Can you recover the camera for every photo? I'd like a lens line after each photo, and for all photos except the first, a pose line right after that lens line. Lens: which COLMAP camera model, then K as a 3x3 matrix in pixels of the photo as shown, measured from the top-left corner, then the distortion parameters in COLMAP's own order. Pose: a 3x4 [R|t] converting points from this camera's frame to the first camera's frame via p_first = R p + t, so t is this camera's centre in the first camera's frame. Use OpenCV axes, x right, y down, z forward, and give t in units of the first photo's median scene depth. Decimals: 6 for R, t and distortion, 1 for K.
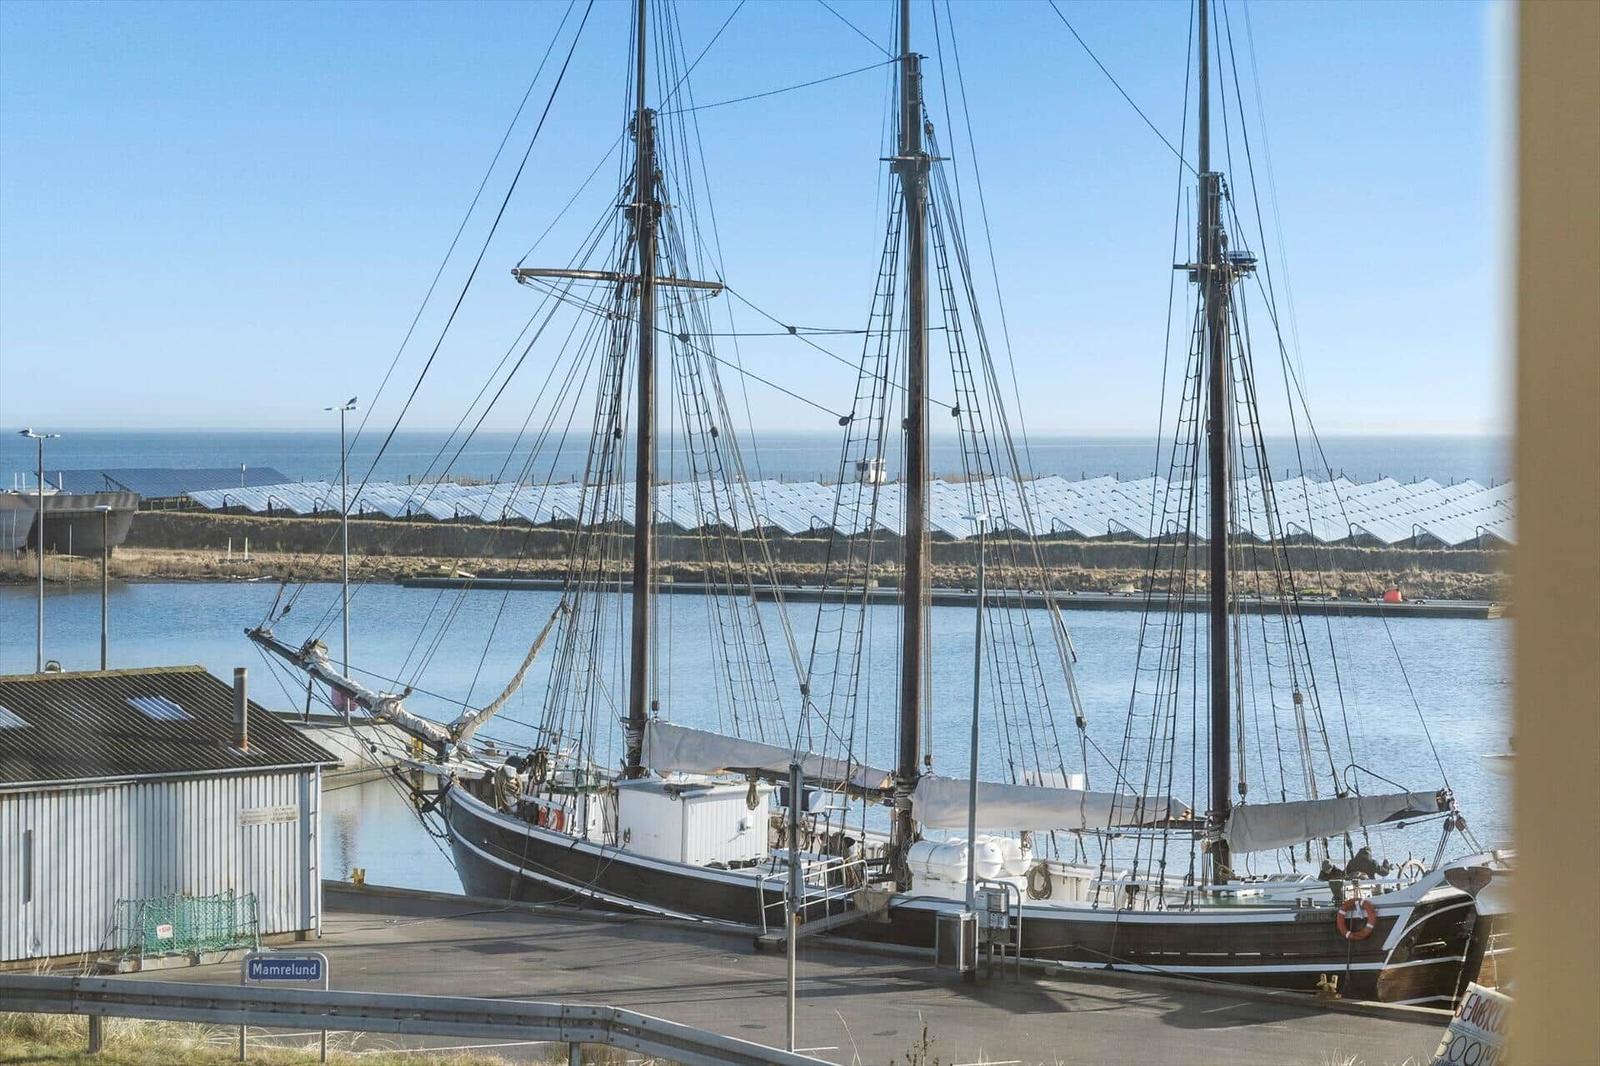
lens RADIAL K [[4467.1, 0, 800.0], [0, 4467.1, 533.0], [0, 0, 1]] dist [0.017396, -0.001579]
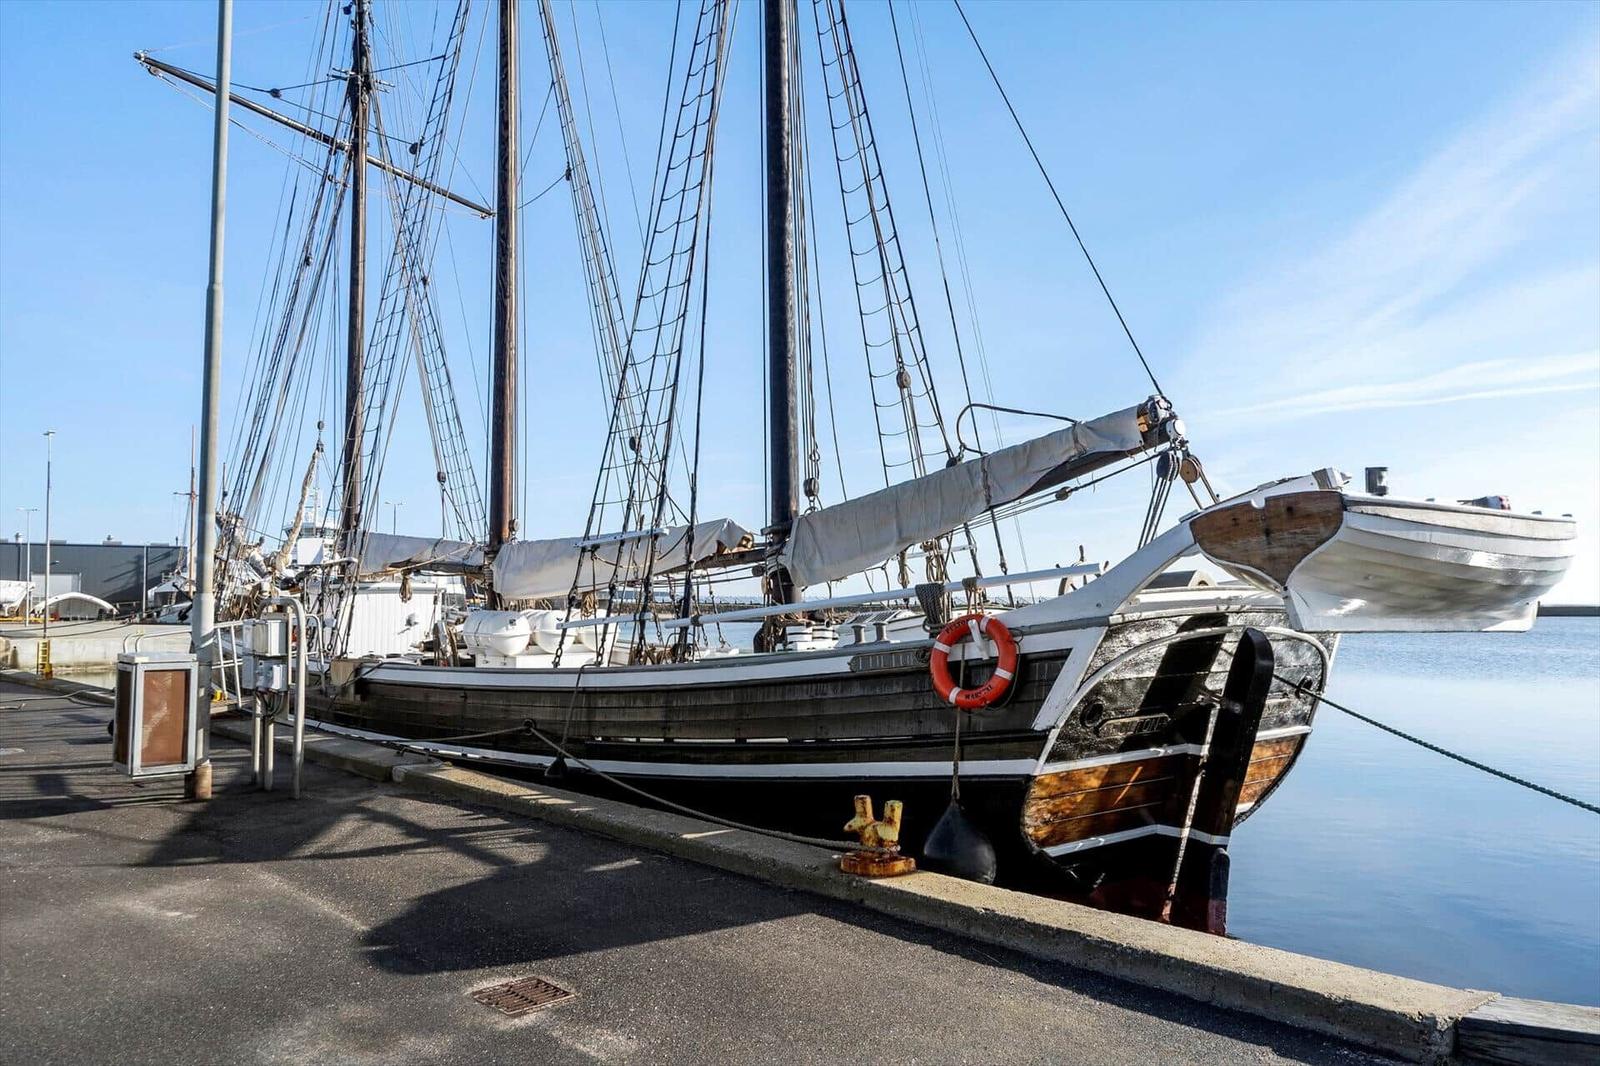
lens RADIAL K [[1167.2, 0, 800.0], [0, 1167.2, 533.0], [0, 0, 1]] dist [0.009332, -0.000706]
pose [[0.998249, -0.010163, -0.058279, 0.112044], [0.004967, 0.996052, -0.088629, 0.082430], [0.058950, 0.088184, 0.994358, 0.865395]]
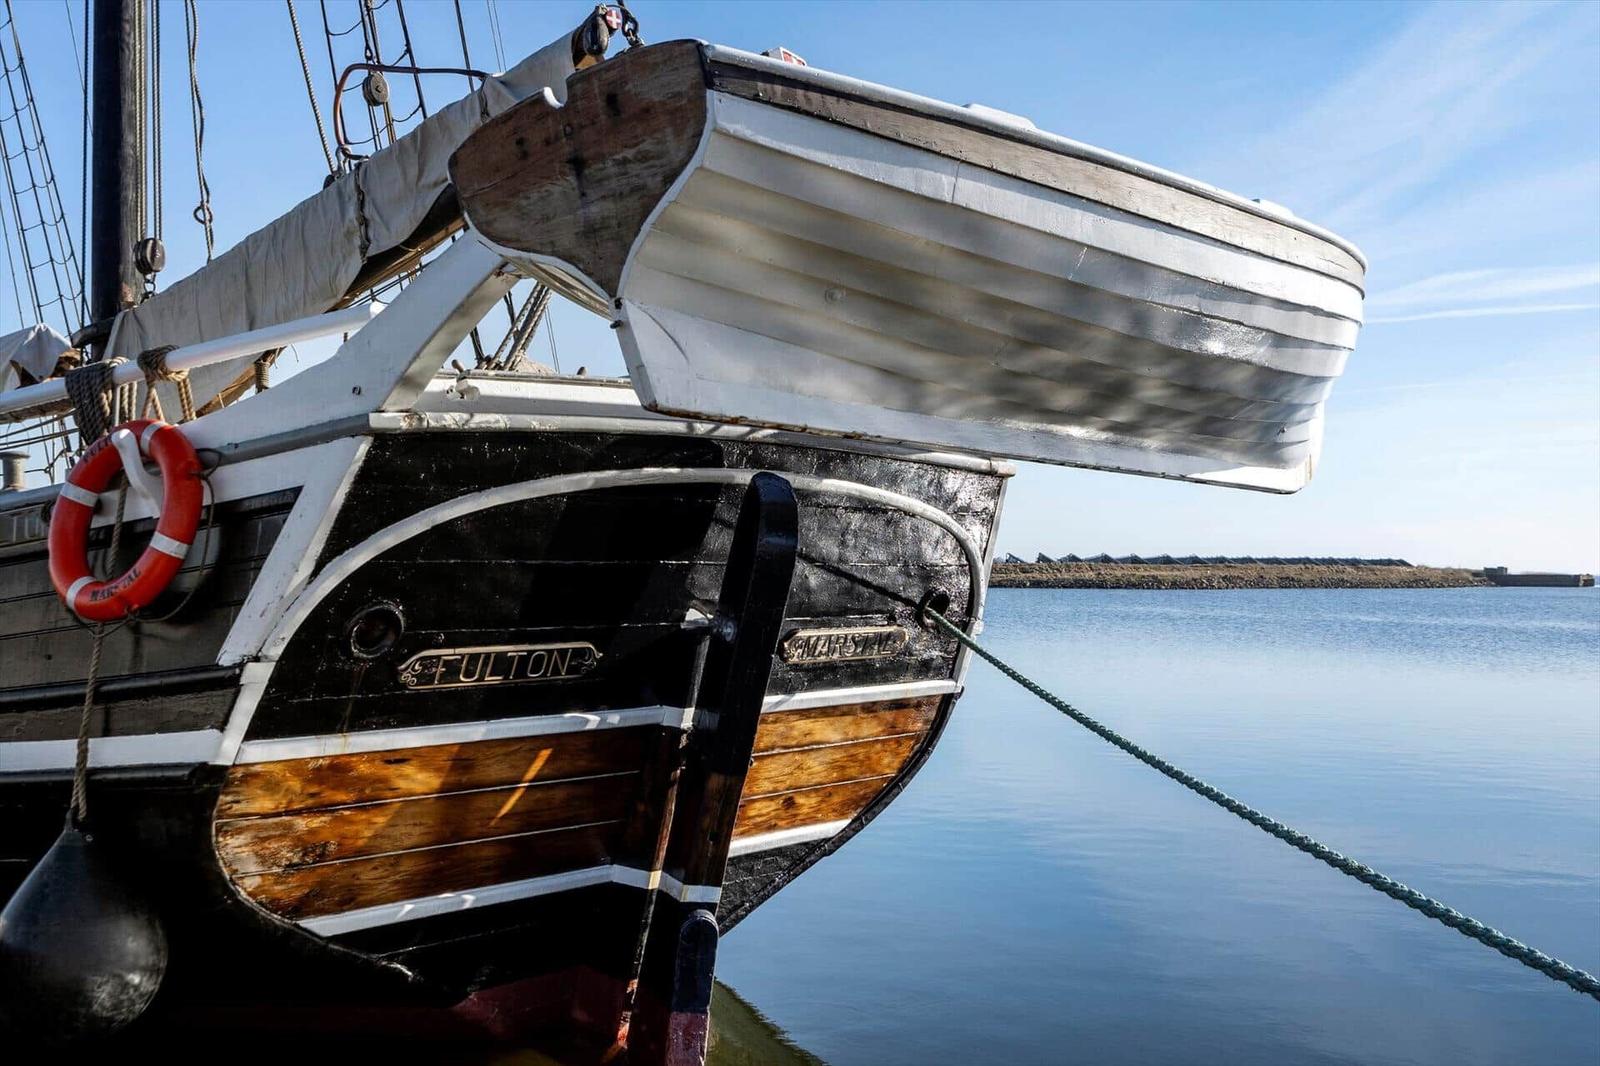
lens RADIAL K [[1570.3, 0, 808.3], [0, 1570.3, 538.3], [0, 0, 1]] dist [0.017985, -0.001155]
pose [[0.996715, 0.005212, 0.080826, 0.147313], [-0.001429, 0.998904, -0.046784, 0.088978], [-0.080981, 0.046515, 0.995630, 0.908670]]
